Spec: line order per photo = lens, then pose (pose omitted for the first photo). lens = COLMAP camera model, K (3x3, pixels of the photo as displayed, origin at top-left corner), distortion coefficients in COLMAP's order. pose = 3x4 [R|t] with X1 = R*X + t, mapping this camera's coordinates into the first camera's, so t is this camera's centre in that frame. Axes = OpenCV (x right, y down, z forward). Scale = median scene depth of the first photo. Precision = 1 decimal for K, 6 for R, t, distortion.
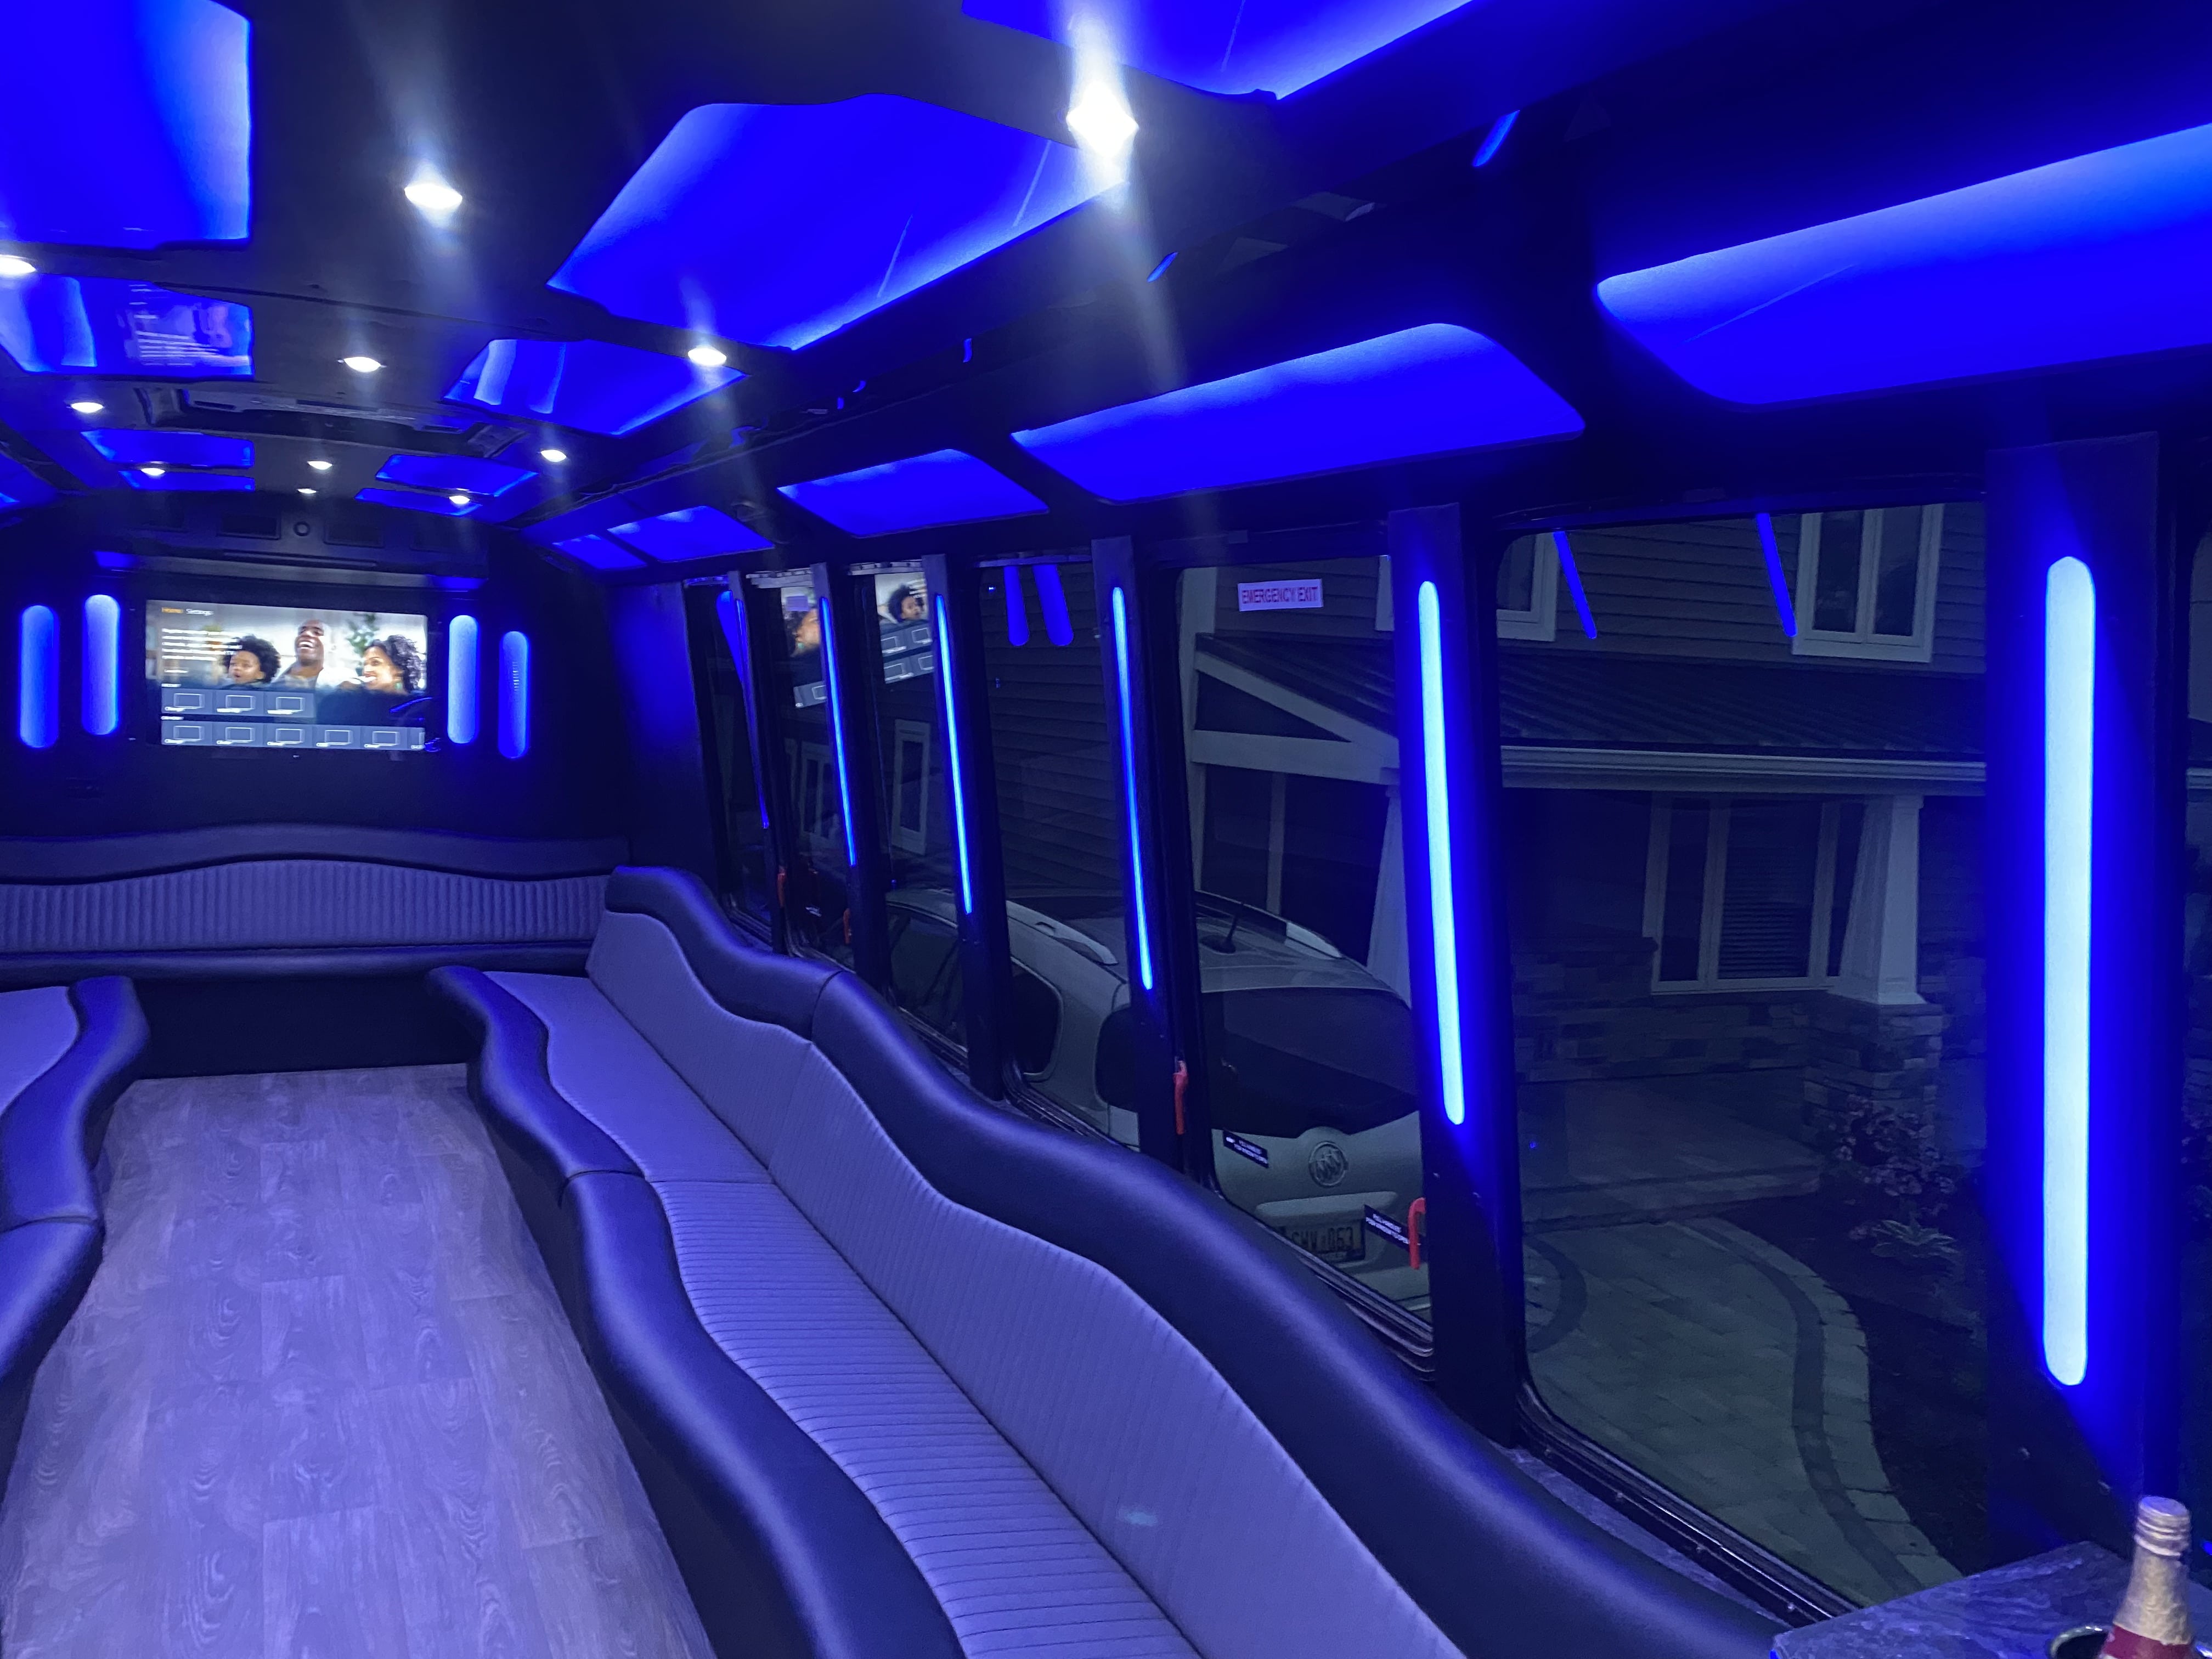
lens RADIAL K [[1709.2, 0, 1120.2], [0, 1709.2, 828.8], [0, 0, 1]] dist [0.039862, -0.044016]
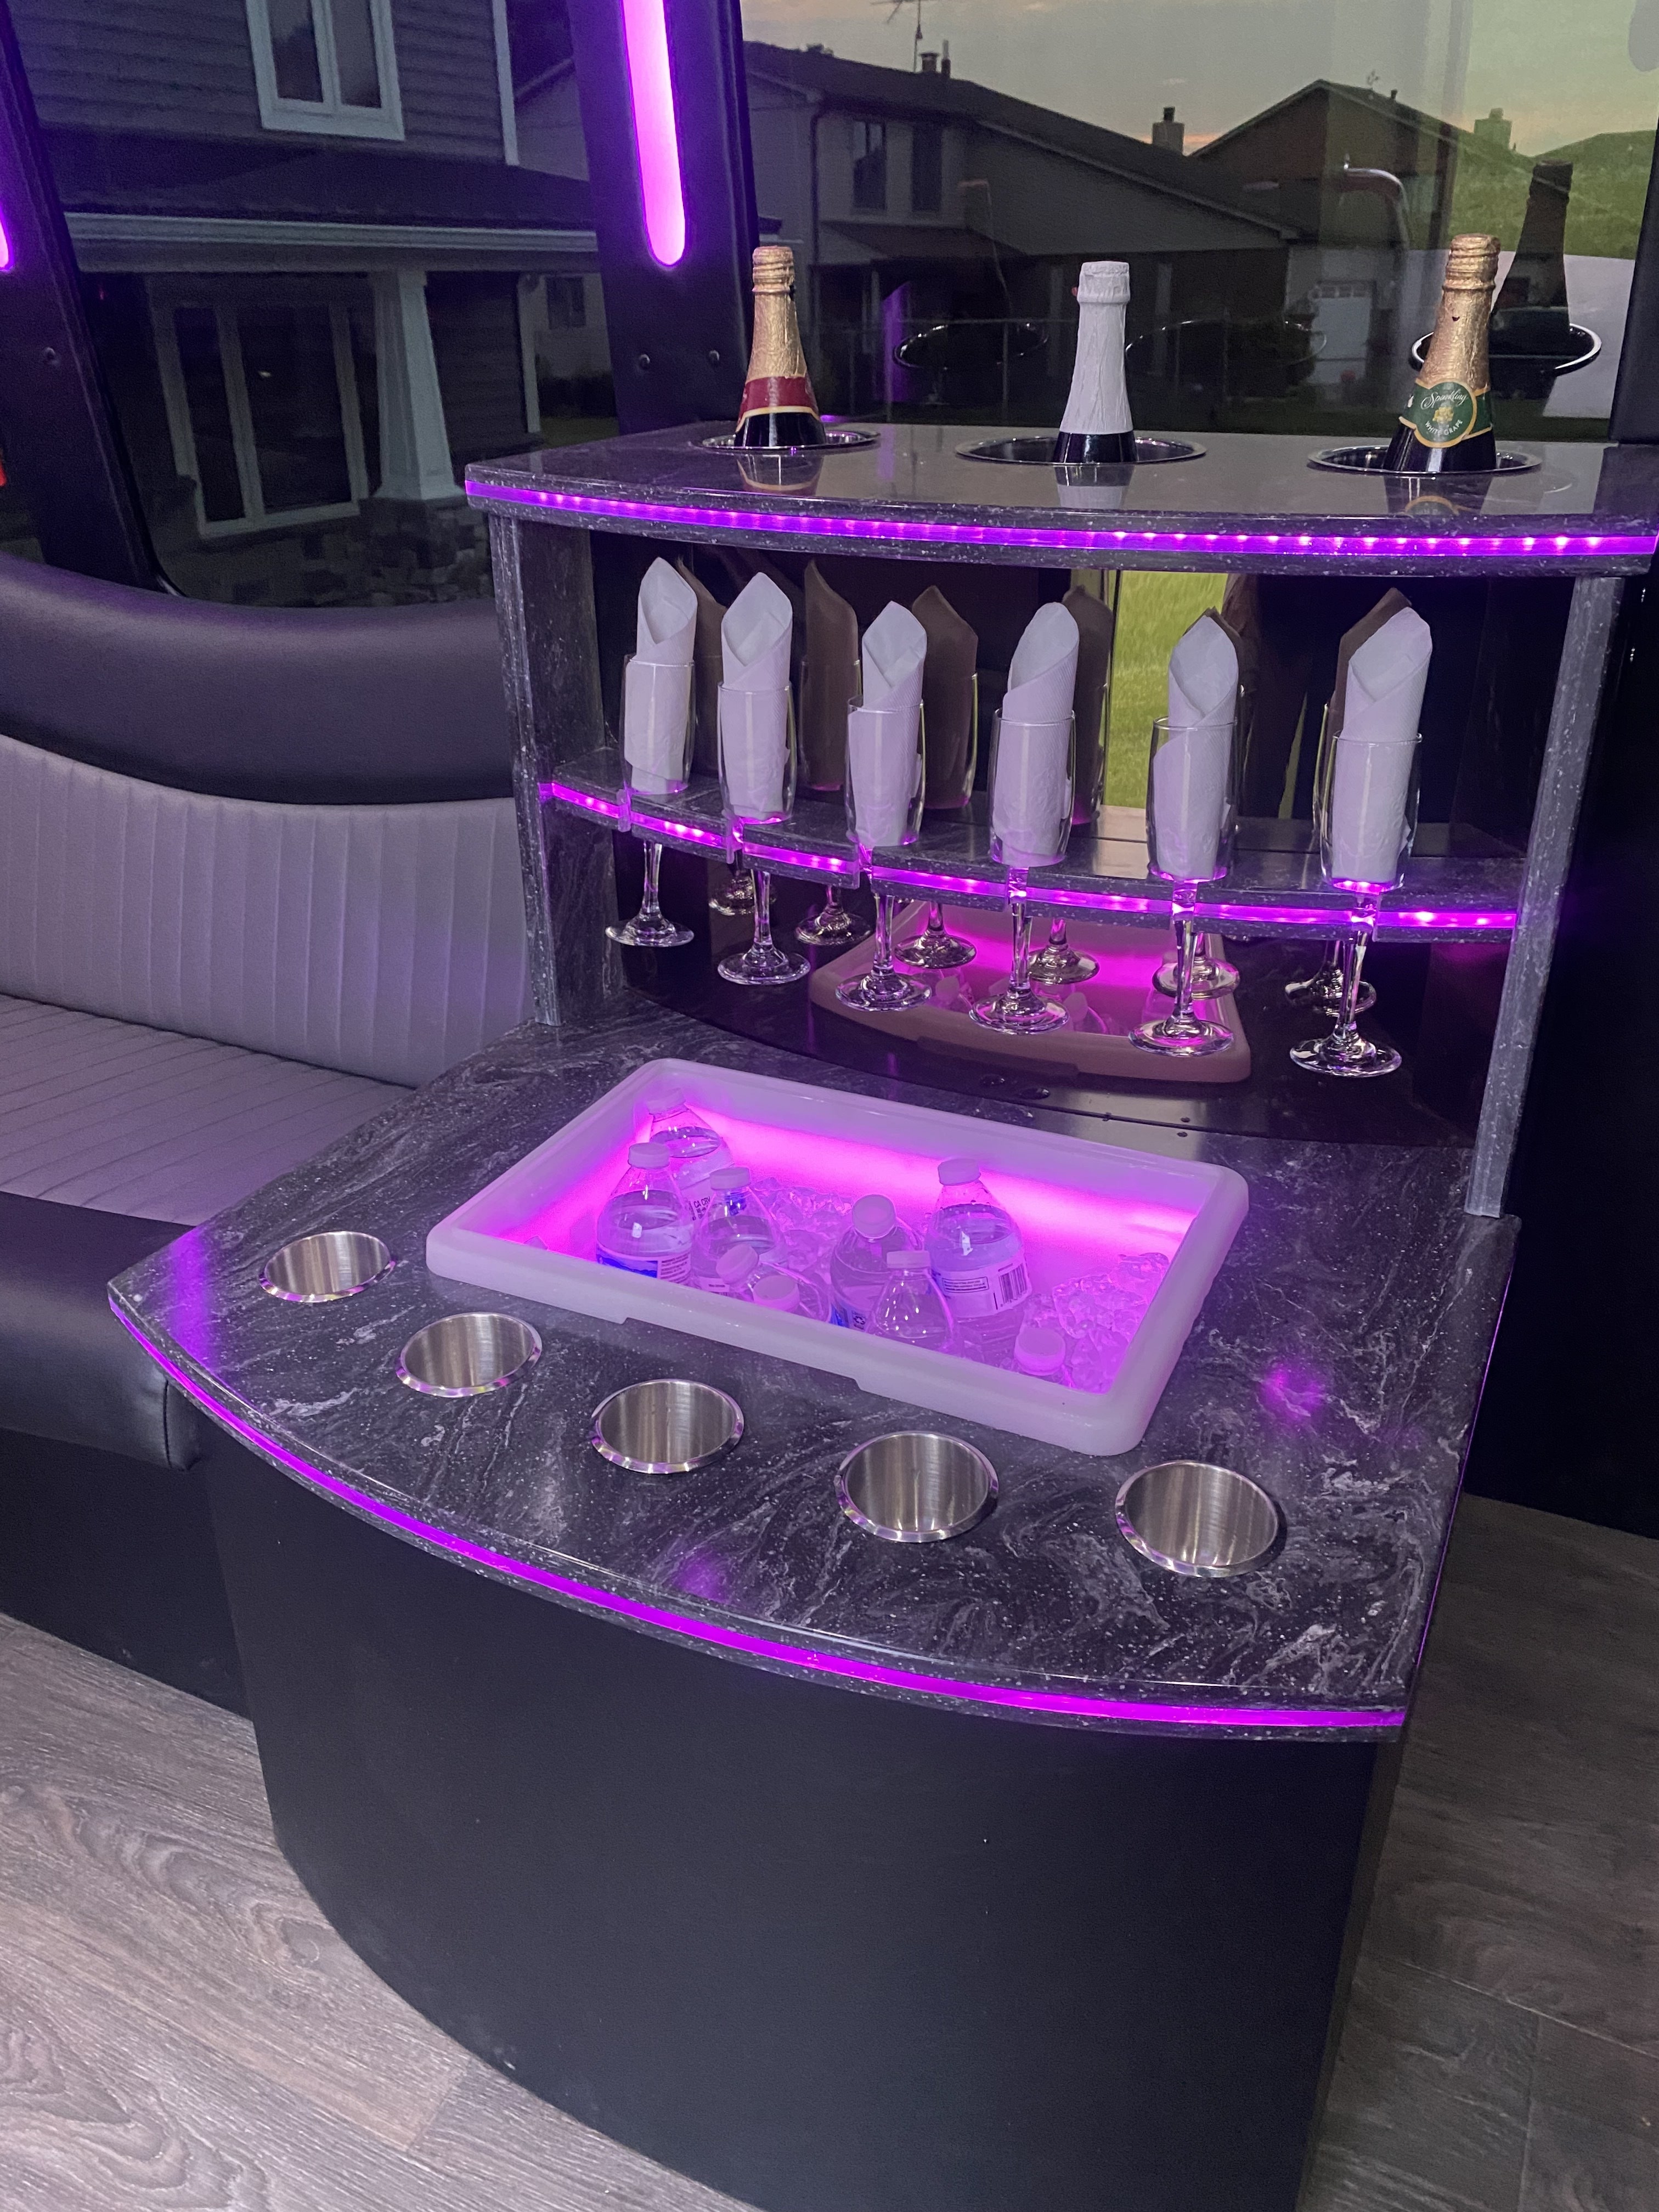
lens RADIAL K [[1709.2, 0, 806.3], [0, 1709.2, 1092.2], [0, 0, 1]] dist [0.039862, -0.044016]
pose [[0.798098, -0.304427, 0.519965, -0.018560], [0.101007, 0.918359, 0.382640, 0.089492], [-0.594001, -0.252864, 0.763690, 0.006327]]
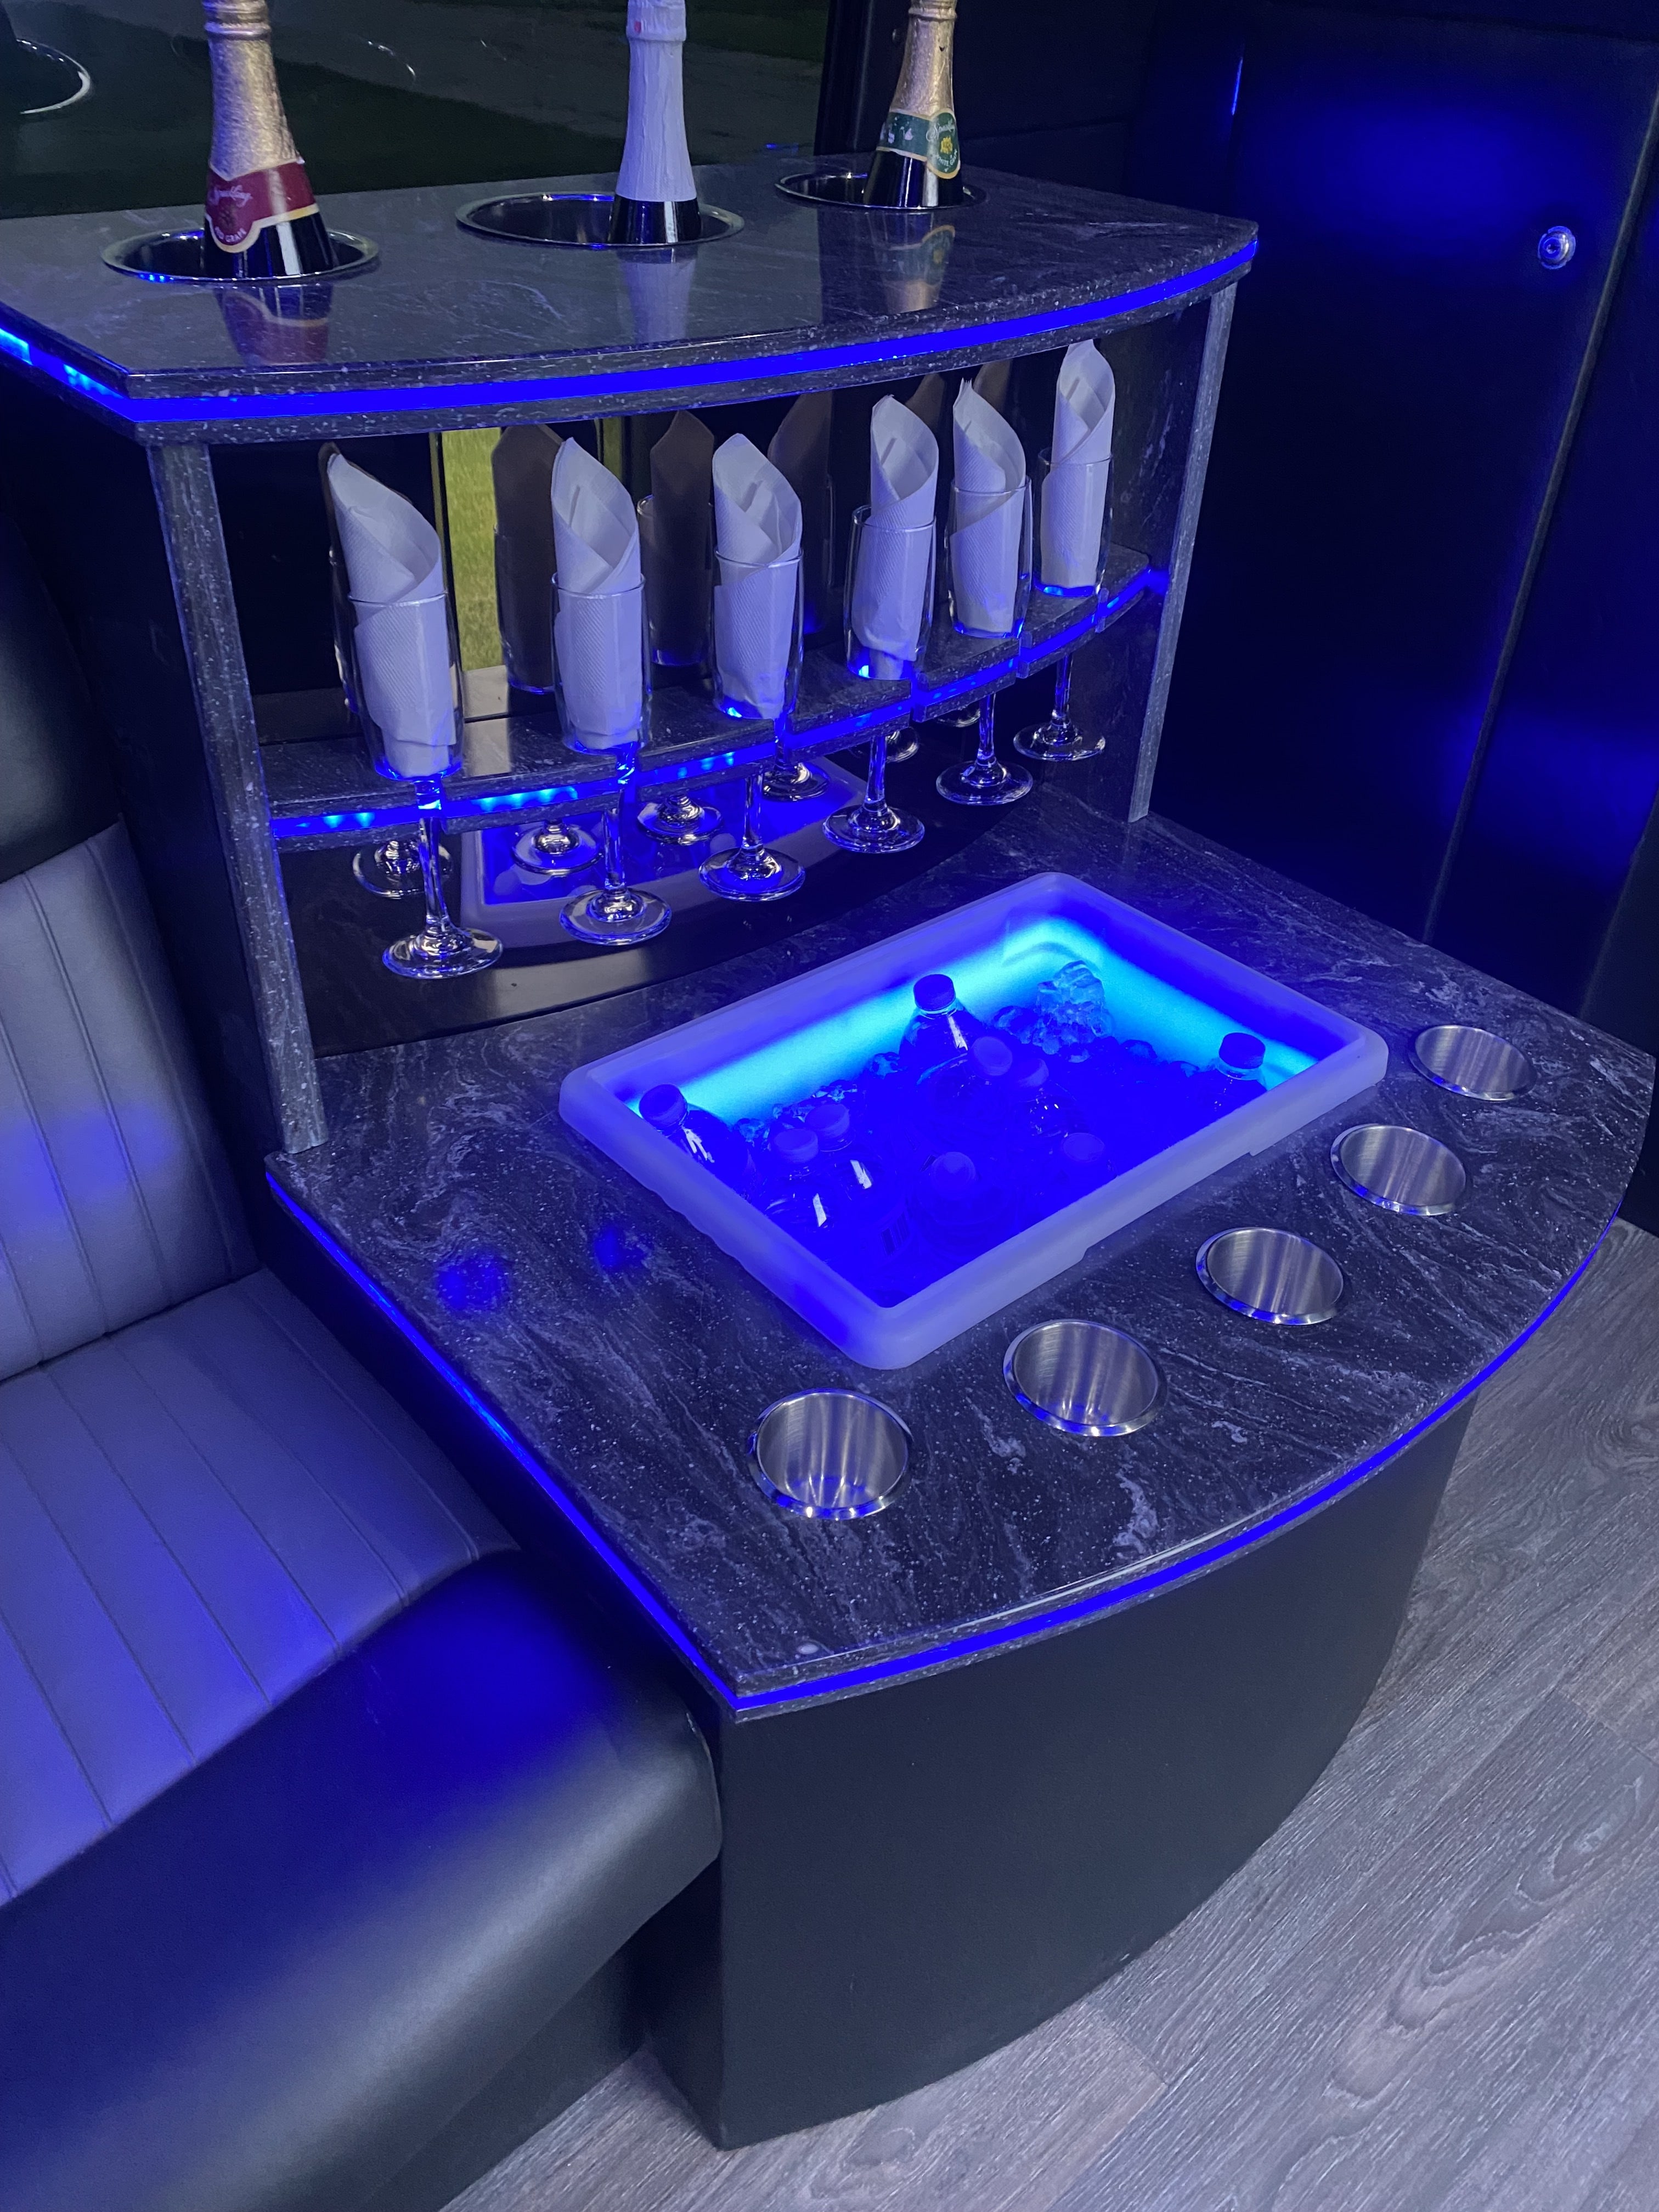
lens RADIAL K [[1709.2, 0, 841.1], [0, 1709.2, 1082.8], [0, 0, 1]] dist [0.039862, -0.044016]
pose [[-0.230551, -0.602813, 0.763848, -0.058173], [0.054098, 0.775840, 0.628606, 0.059611], [-0.971555, 0.186248, -0.146260, 0.179537]]
